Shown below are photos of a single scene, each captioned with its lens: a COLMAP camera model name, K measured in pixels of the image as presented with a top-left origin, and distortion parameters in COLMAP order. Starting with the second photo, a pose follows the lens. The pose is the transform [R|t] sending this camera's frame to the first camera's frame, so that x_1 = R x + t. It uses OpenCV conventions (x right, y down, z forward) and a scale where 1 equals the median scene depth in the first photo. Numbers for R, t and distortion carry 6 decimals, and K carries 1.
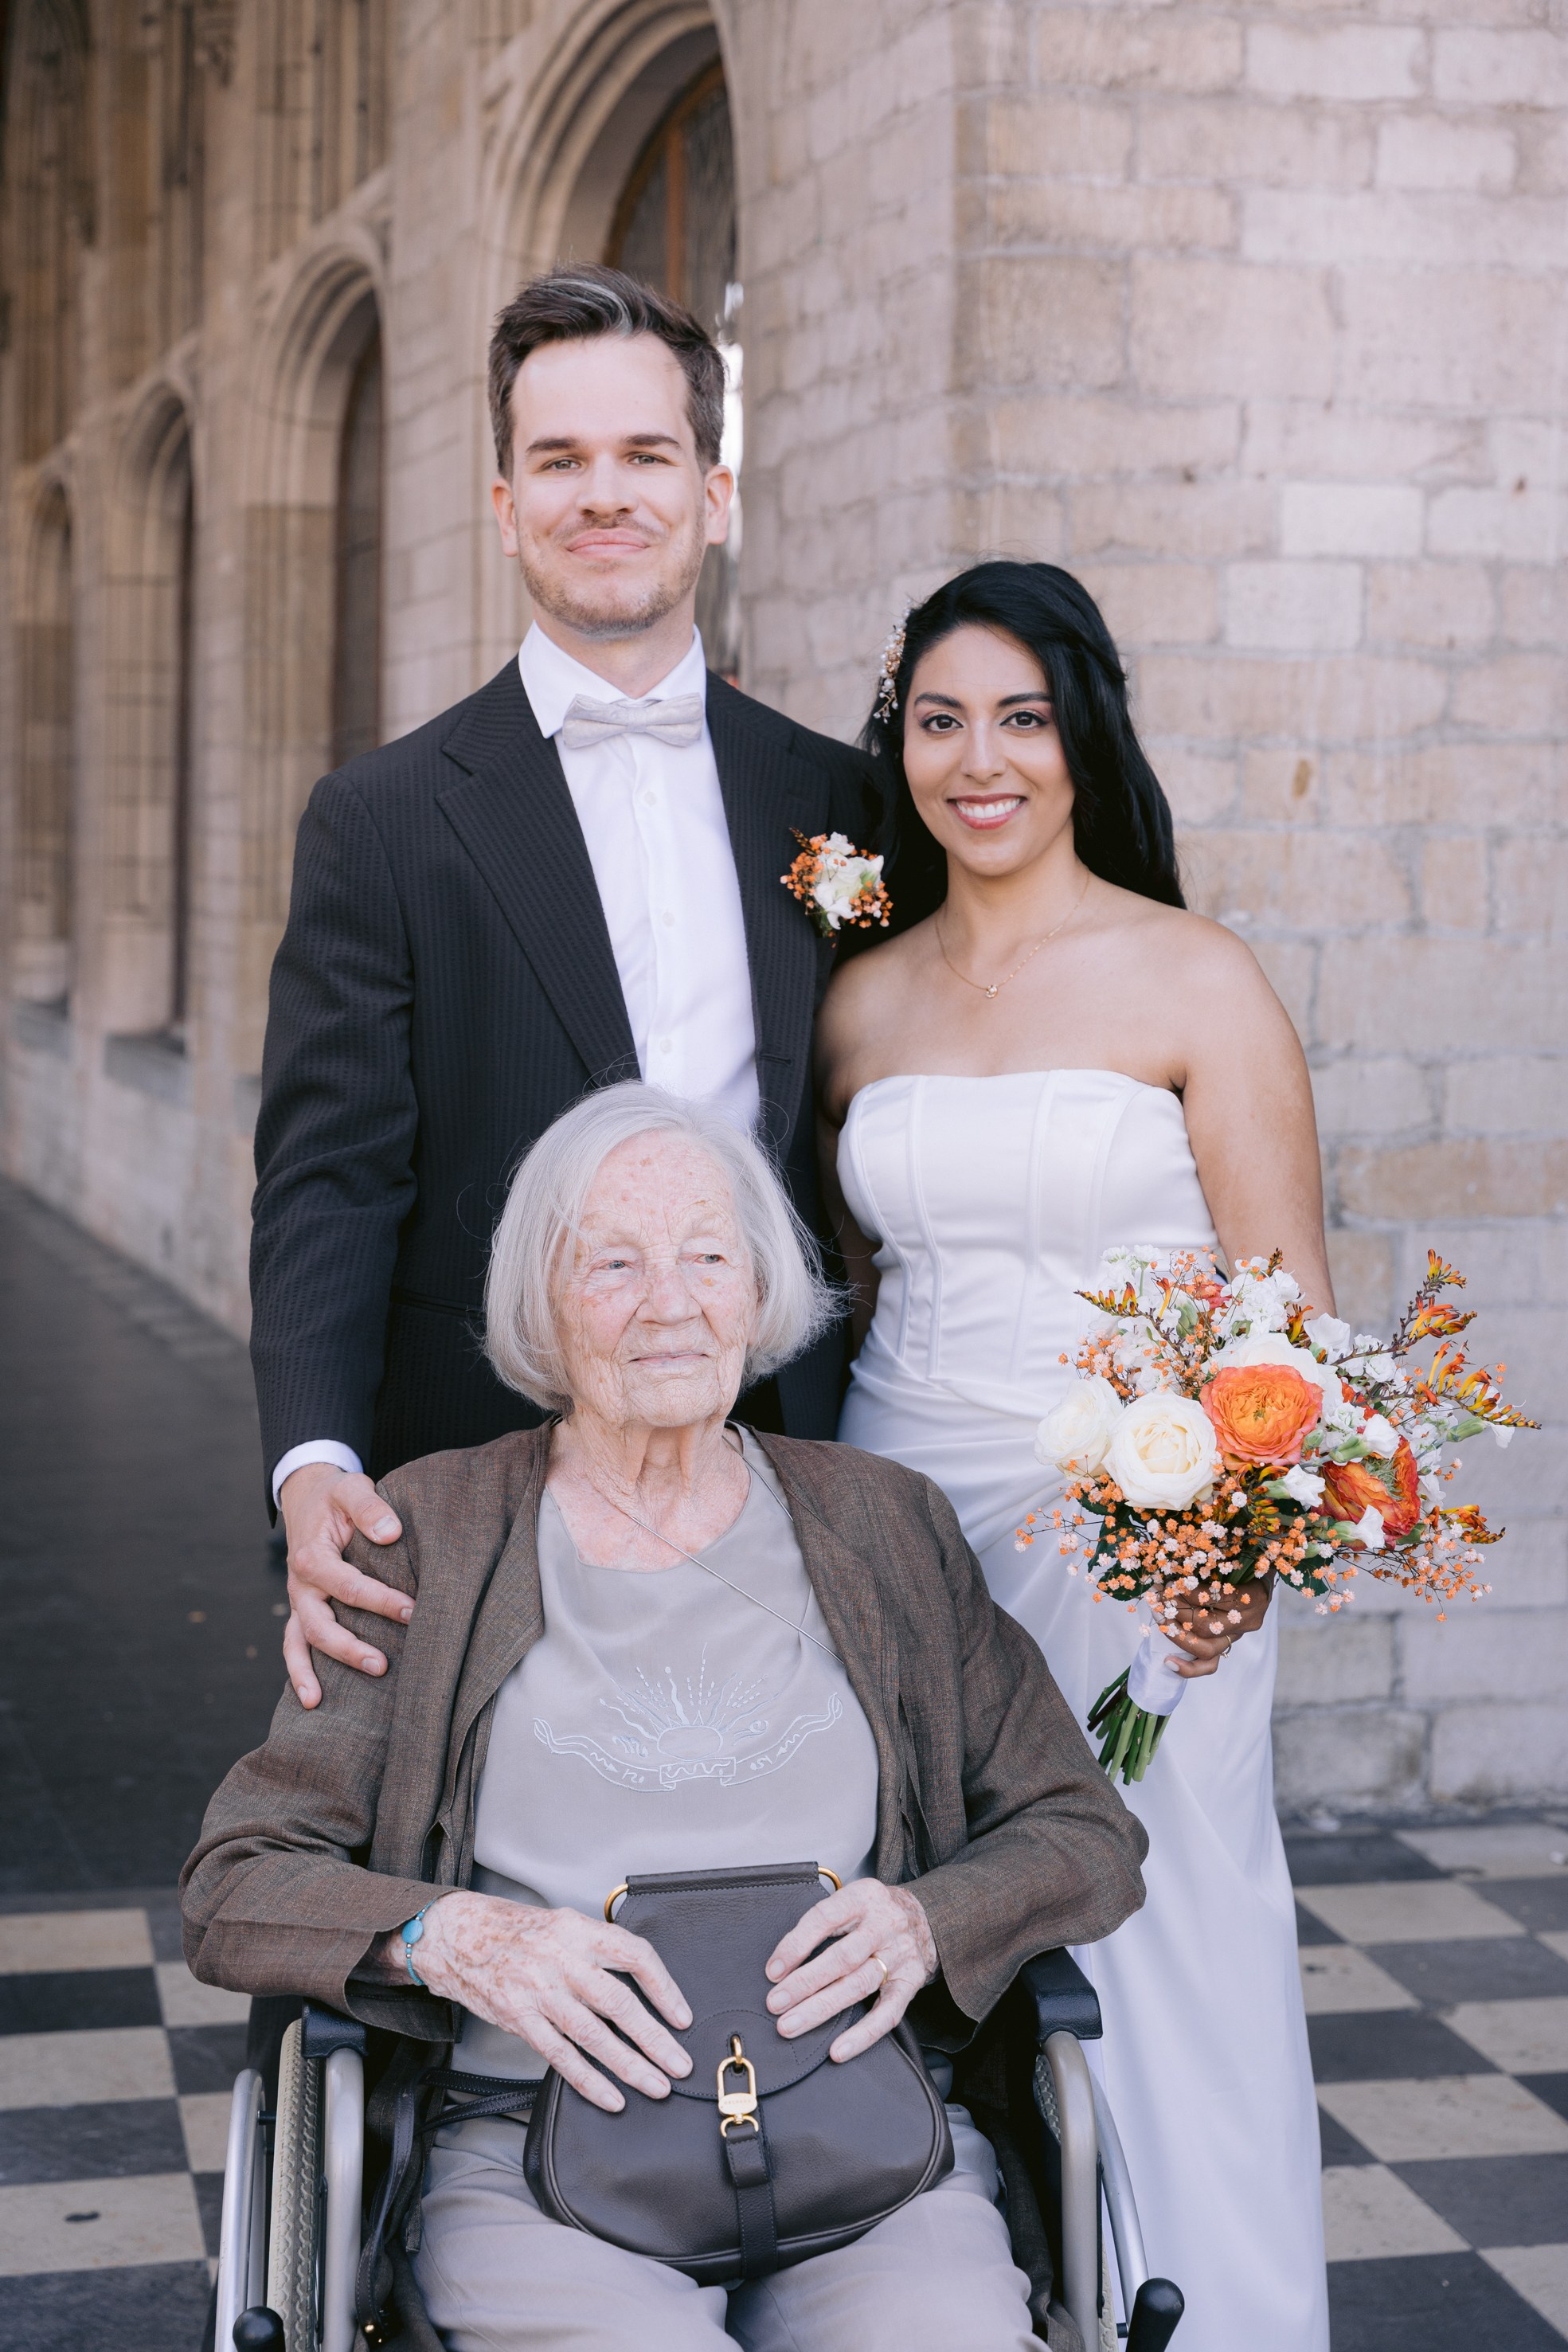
lens RADIAL K [[3642.2, 0, 786.8], [0, 3642.2, 1182.9], [0, 0, 1]] dist [0.025580, 0.000000]
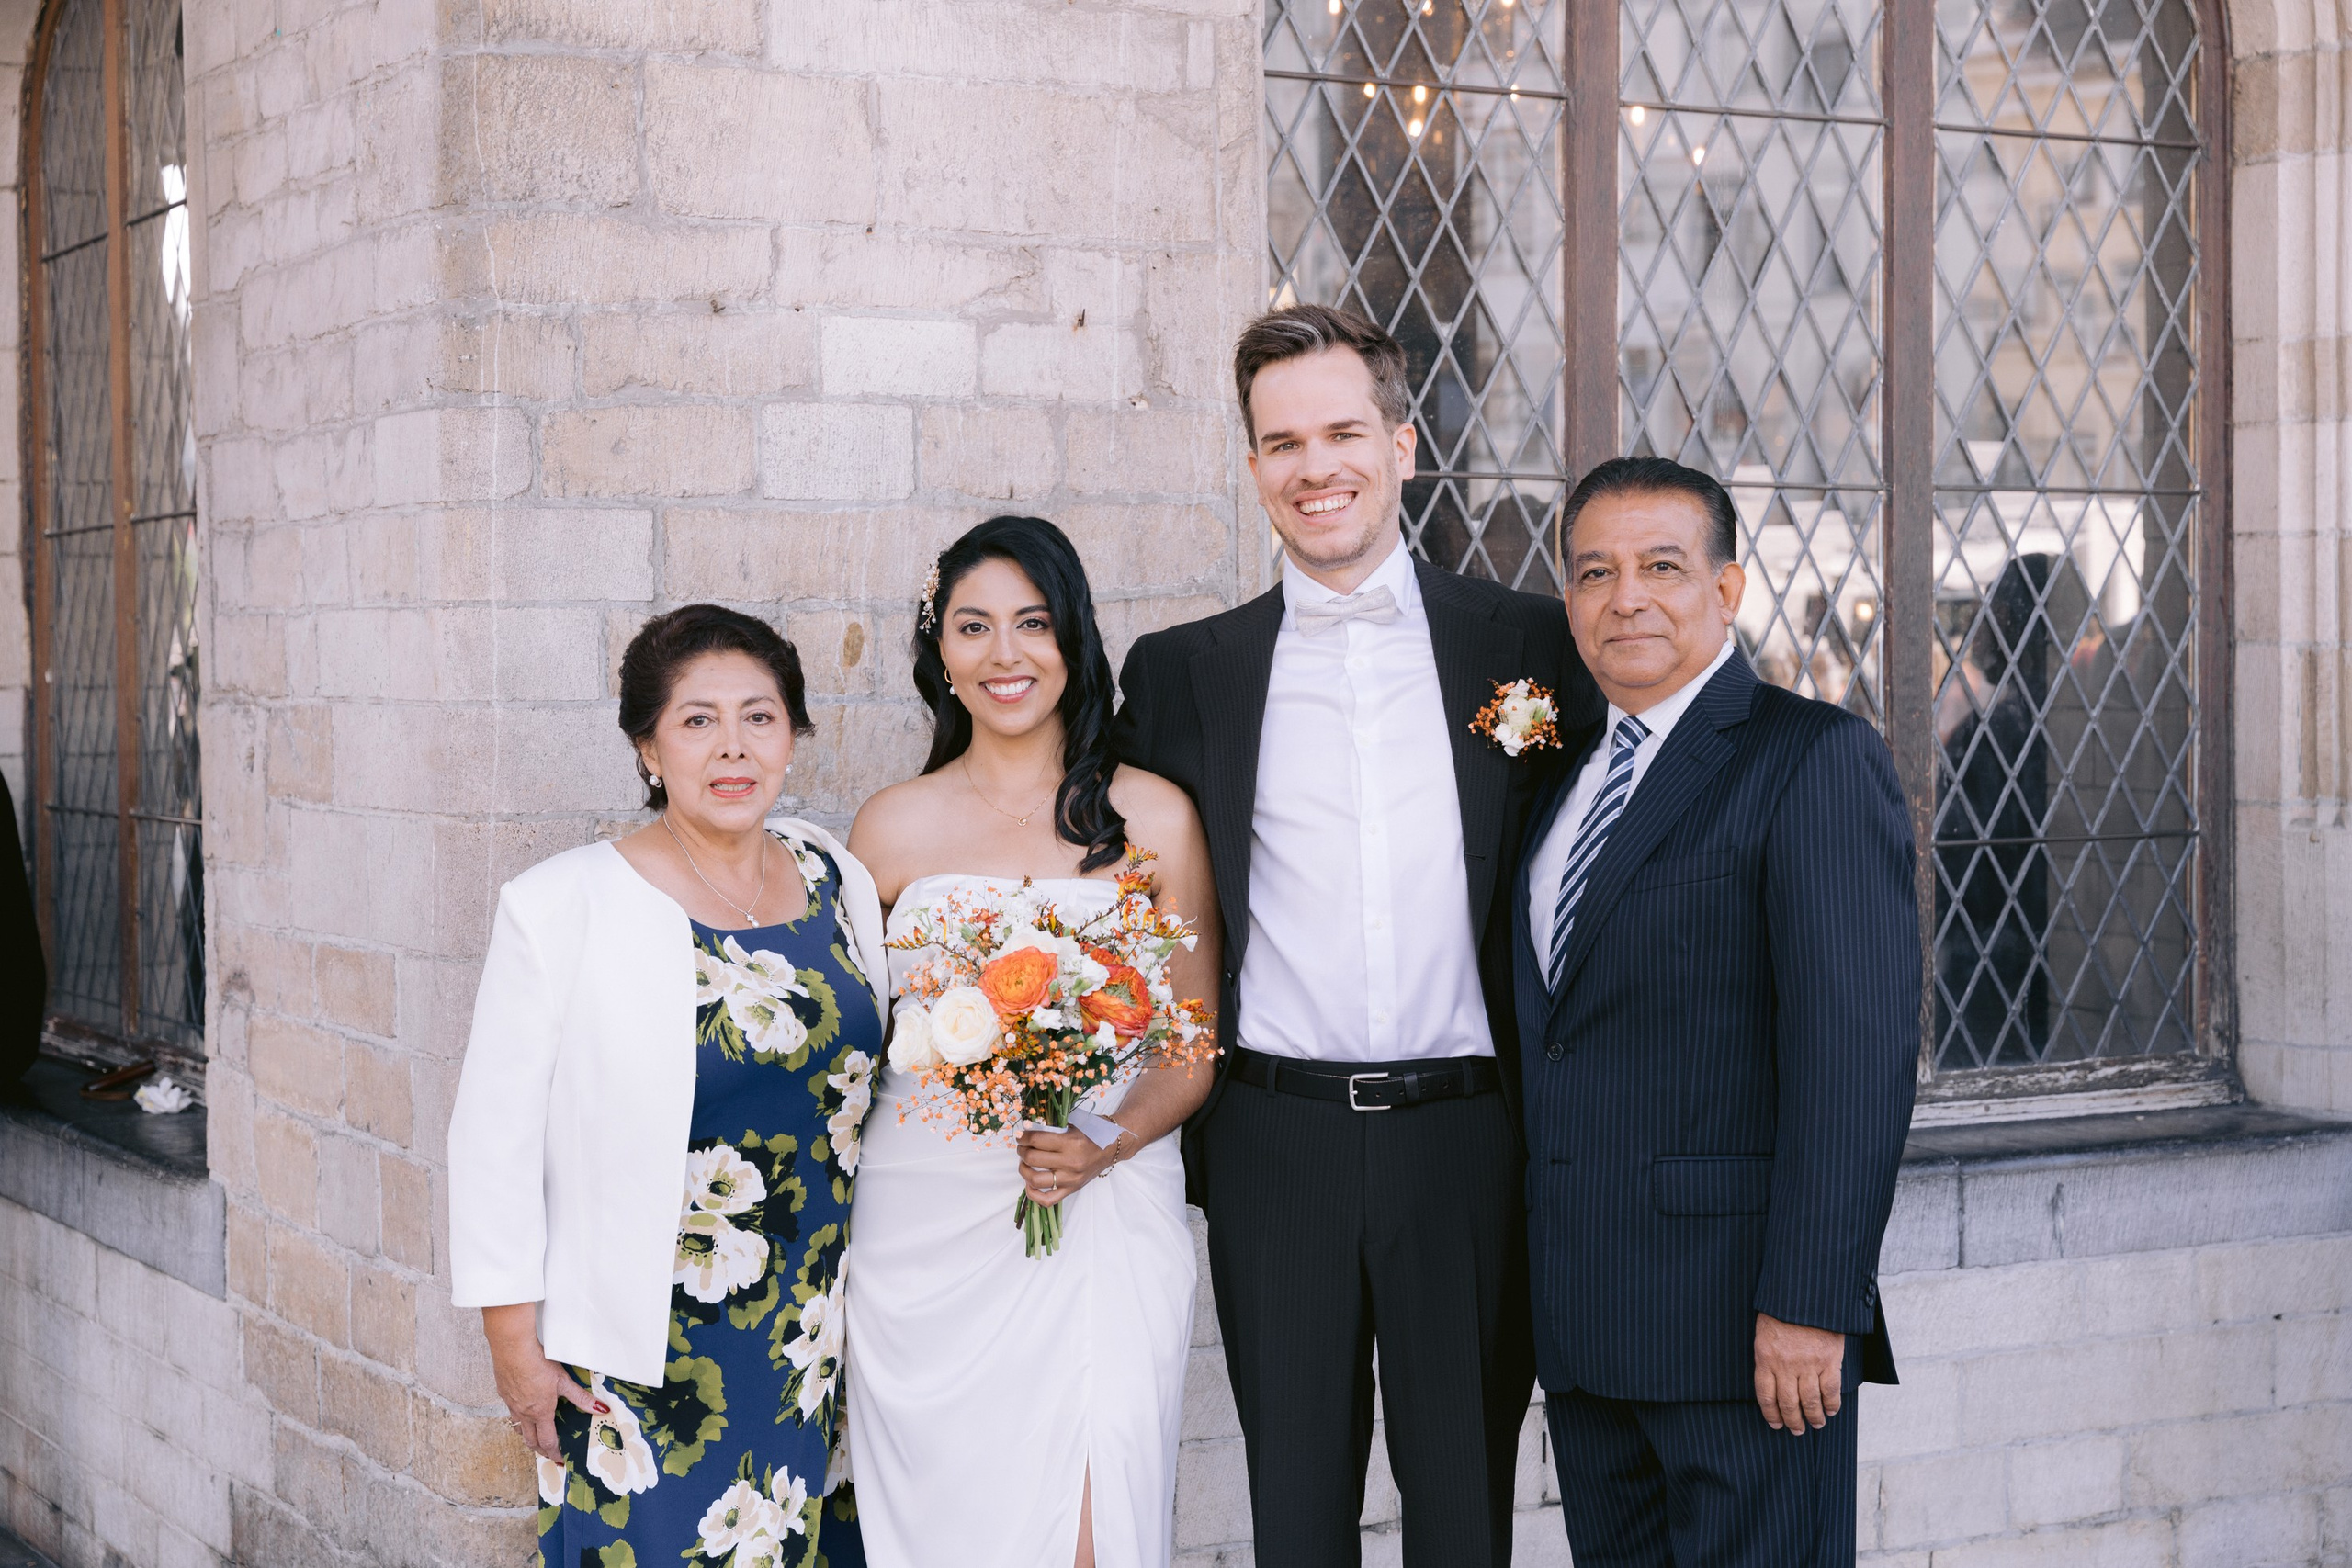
lens RADIAL K [[3614.1, 0, 1183.3], [0, 3614.1, 797.9], [0, 0, 1]] dist [0.016687, 0.000000]
pose [[0.969004, -0.022980, 0.245973, 0.001606], [0.036336, 0.998093, -0.049895, -0.027288], [-0.244358, 0.057286, 0.967992, 0.131752]]
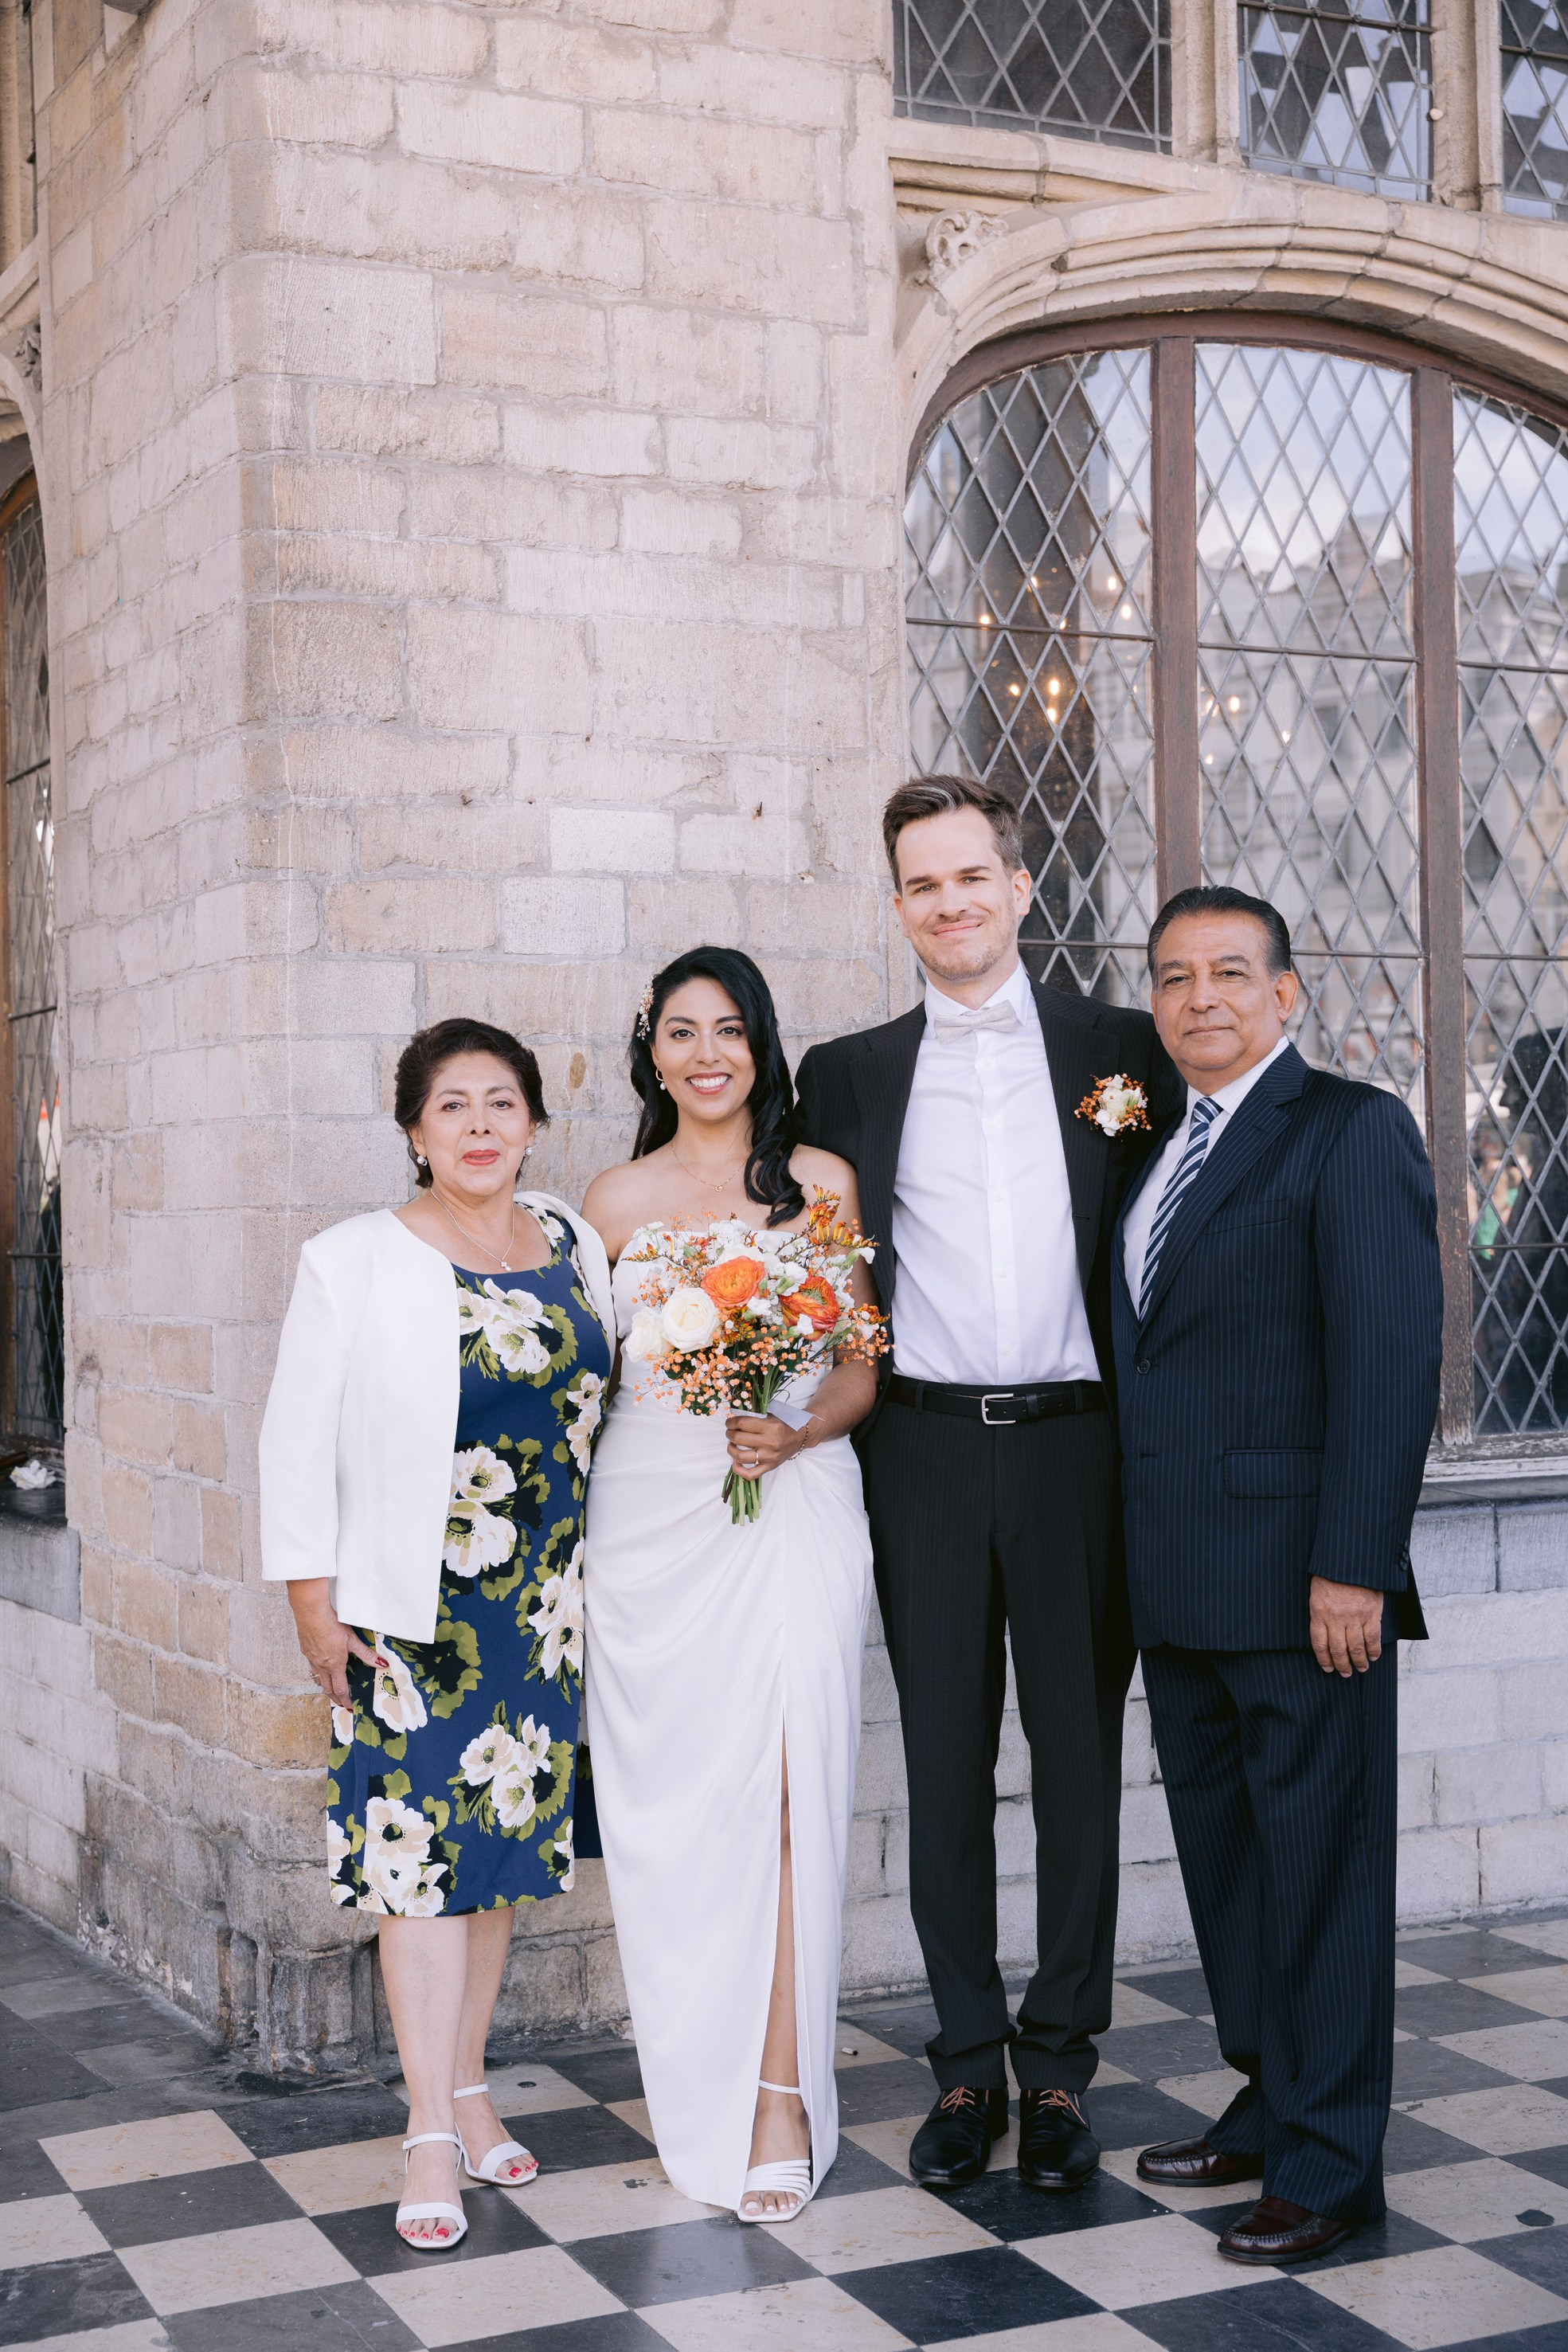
lens RADIAL K [[2992.0, 0, 748.7], [0, 2992.0, 1168.8], [0, 0, 1]] dist [-0.007014, 0.000000]
pose [[0.978579, -0.023581, 0.204517, 0.006449], [0.044706, 0.994054, -0.099291, 0.010812], [-0.200959, 0.106308, 0.973814, 0.114114]]
